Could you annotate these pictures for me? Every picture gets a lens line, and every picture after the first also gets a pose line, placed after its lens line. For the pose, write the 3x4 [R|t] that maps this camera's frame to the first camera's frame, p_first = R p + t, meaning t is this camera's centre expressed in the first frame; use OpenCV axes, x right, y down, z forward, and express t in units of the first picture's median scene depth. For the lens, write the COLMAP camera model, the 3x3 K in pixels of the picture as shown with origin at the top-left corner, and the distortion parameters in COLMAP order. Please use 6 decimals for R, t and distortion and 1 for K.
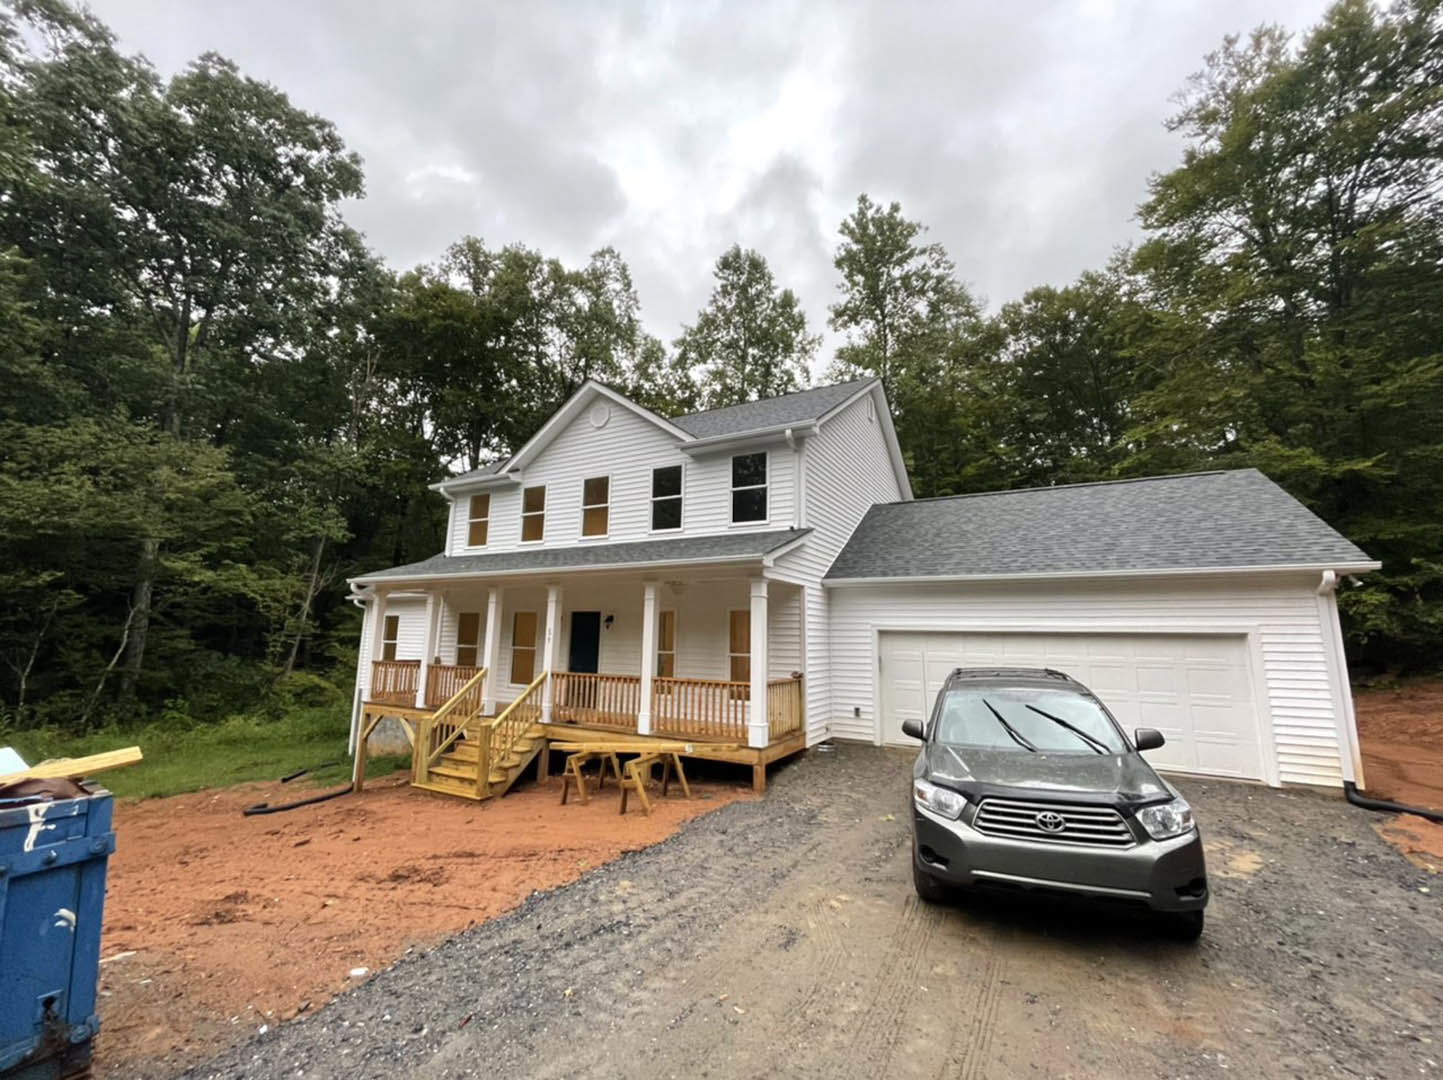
lens RADIAL K [[586.5, 0, 721.5], [0, 586.5, 540.0], [0, 0, 1]] dist [0.006209, 0.000139]
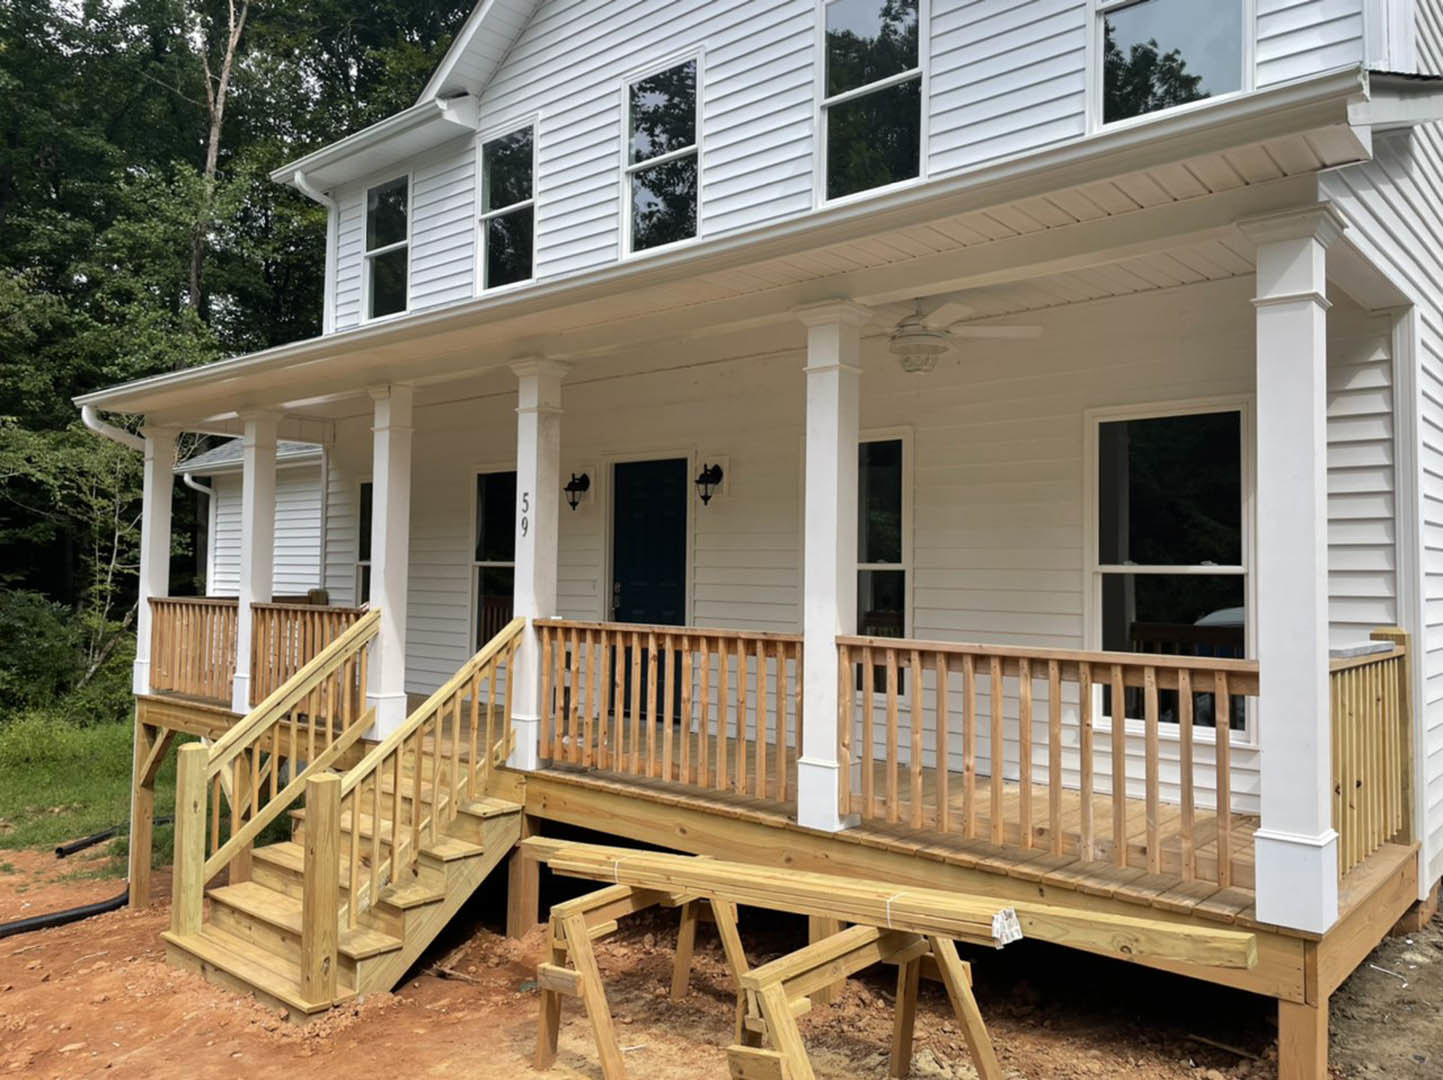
lens RADIAL K [[1073.7, 0, 703.9], [0, 1073.7, 534.8], [0, 0, 1]] dist [0.083327, -0.106581]
pose [[0.971564, -0.015796, -0.236249, -0.047838], [0.044470, 0.992189, 0.116544, 0.098373], [0.232563, -0.123736, 0.964678, 0.393189]]
